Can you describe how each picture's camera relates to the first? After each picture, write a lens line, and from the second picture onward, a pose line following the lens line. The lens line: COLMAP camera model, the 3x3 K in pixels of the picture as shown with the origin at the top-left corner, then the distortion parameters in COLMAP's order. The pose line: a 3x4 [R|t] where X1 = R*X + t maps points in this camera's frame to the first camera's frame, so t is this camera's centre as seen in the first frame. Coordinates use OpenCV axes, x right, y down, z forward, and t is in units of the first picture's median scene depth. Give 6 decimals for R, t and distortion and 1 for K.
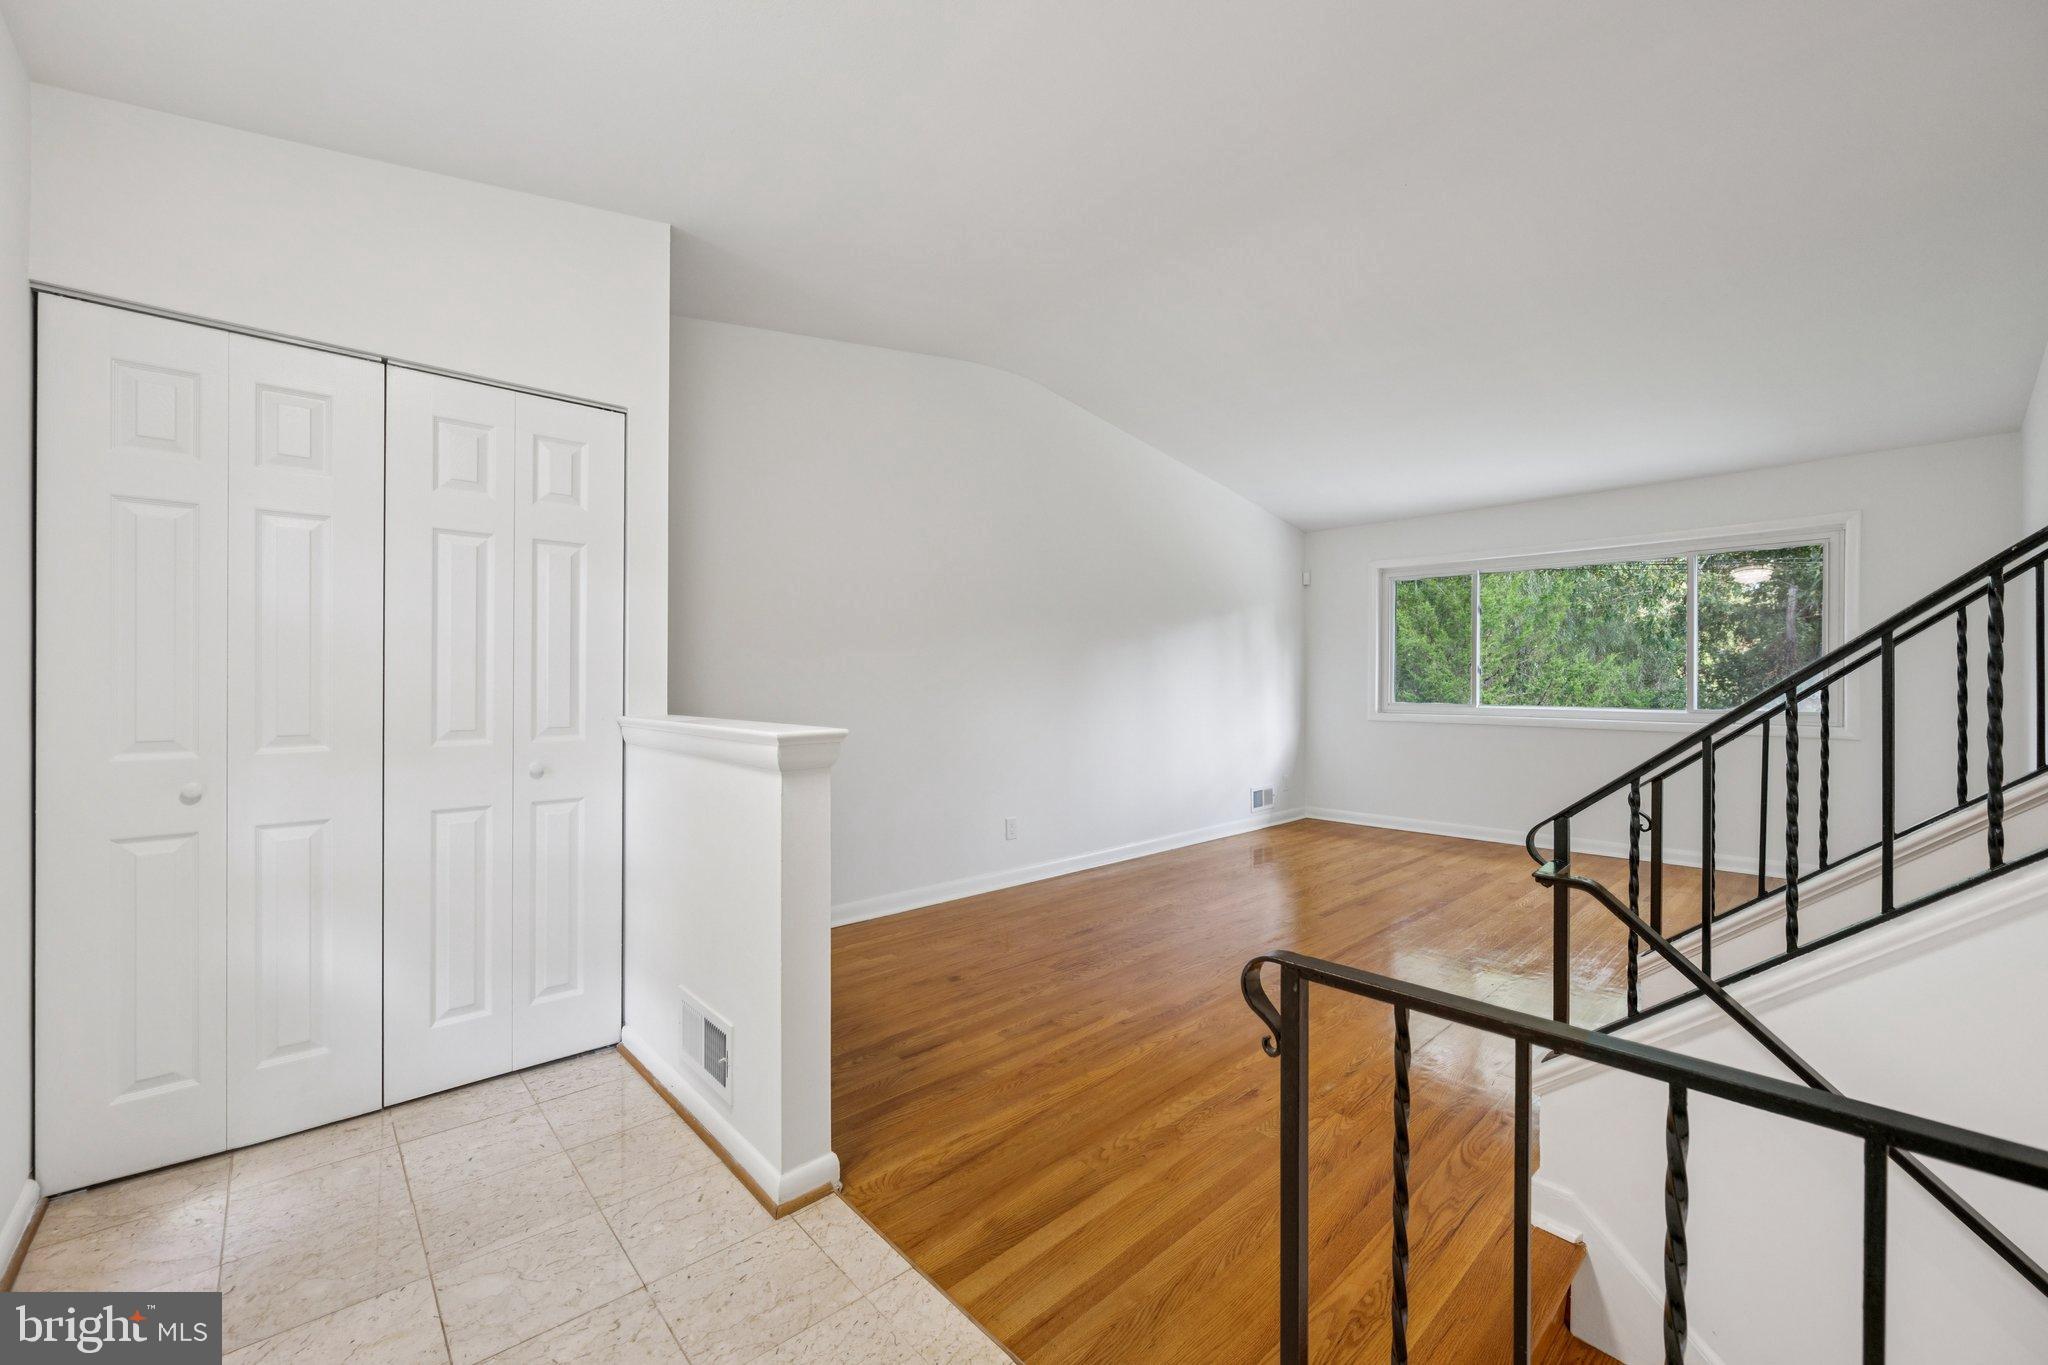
lens RADIAL K [[806.9, 0, 1024.0], [0, 806.9, 682.5], [0, 0, 1]] dist [-0.000920, -0.000202]
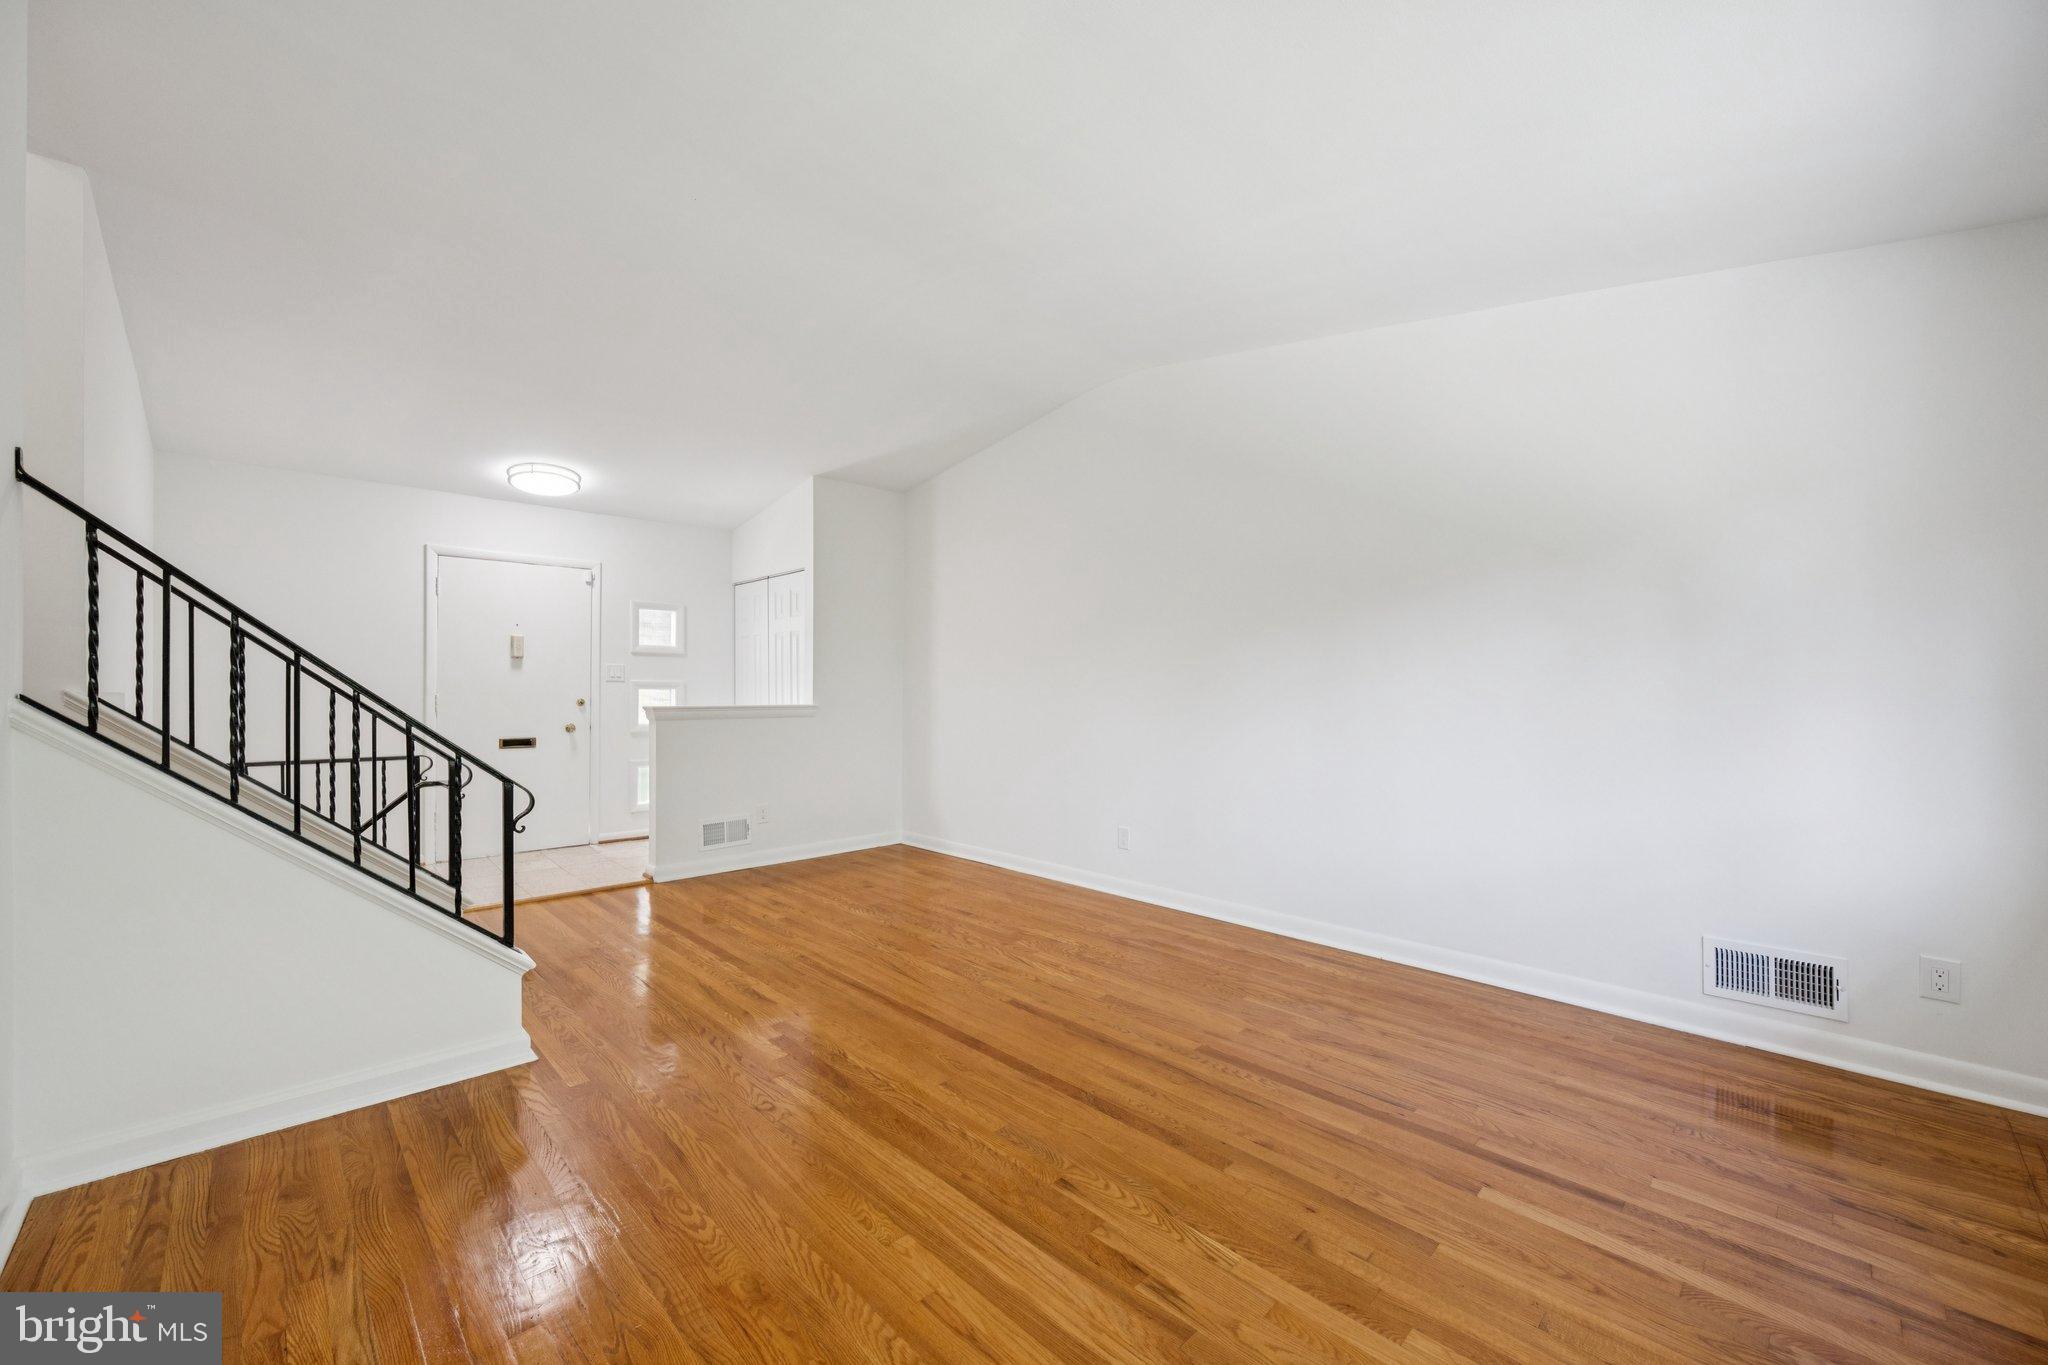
lens RADIAL K [[806.9, 0, 1024.0], [0, 806.9, 682.5], [0, 0, 1]] dist [-0.000920, -0.000202]
pose [[0.022235, -0.006416, -0.999732, 1.043621], [-0.001881, 0.999977, -0.006459, -0.002601], [0.999751, 0.002024, 0.022222, 0.922810]]
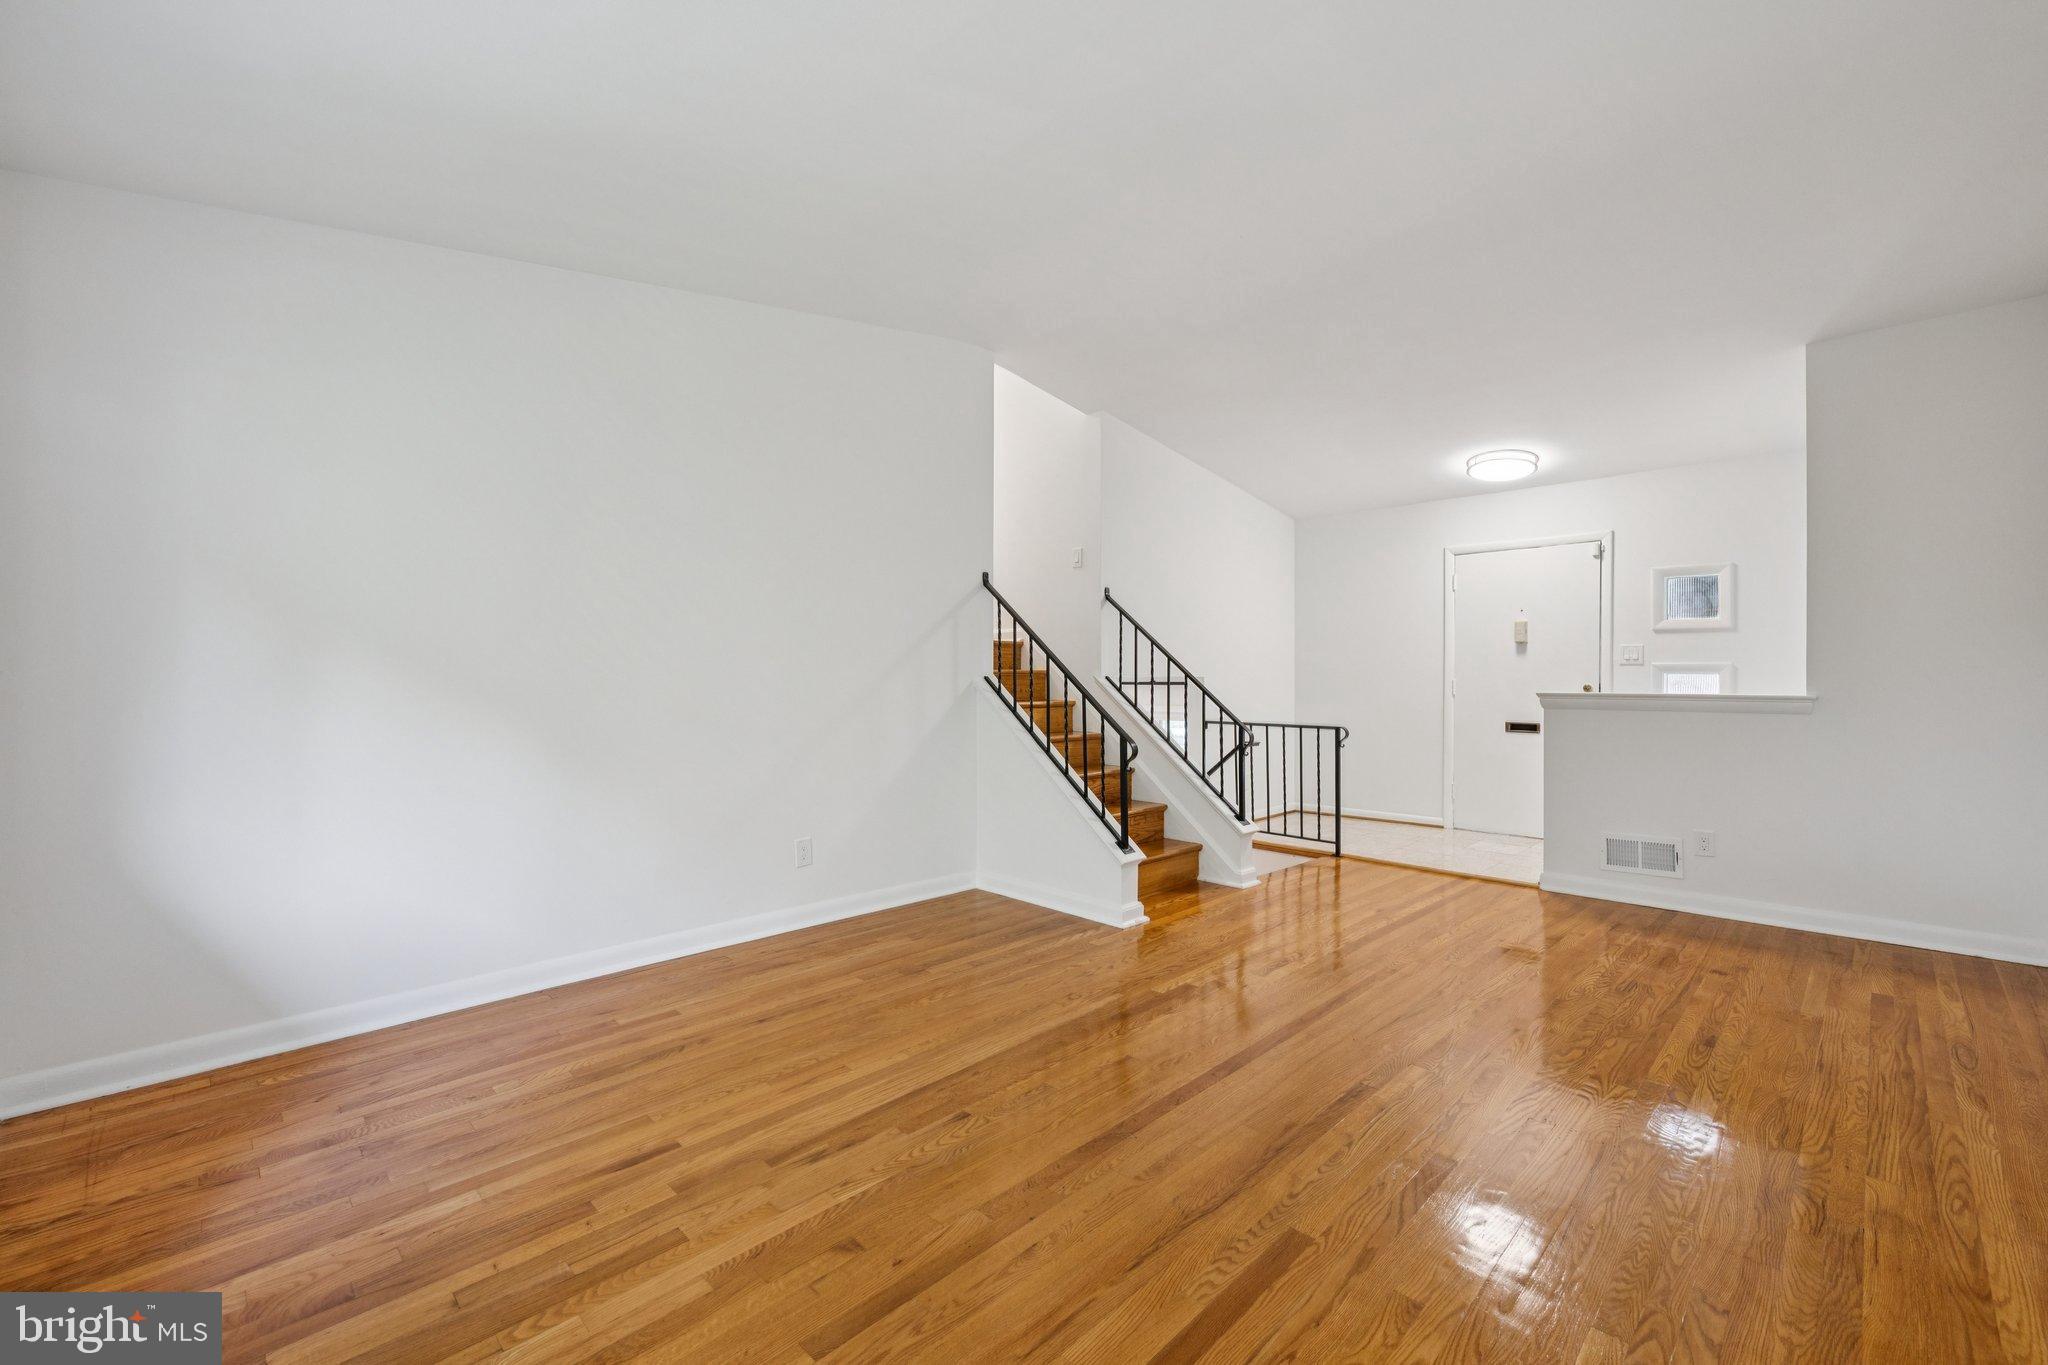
lens RADIAL K [[833.9, 0, 1024.0], [0, 833.9, 682.5], [0, 0, 1]] dist [0.002708, 0.000350]
pose [[-0.999262, 0.006445, -0.037858, 0.585969], [0.006221, 0.999962, 0.006051, 0.001716], [0.037895, 0.005811, -0.999265, 1.457742]]
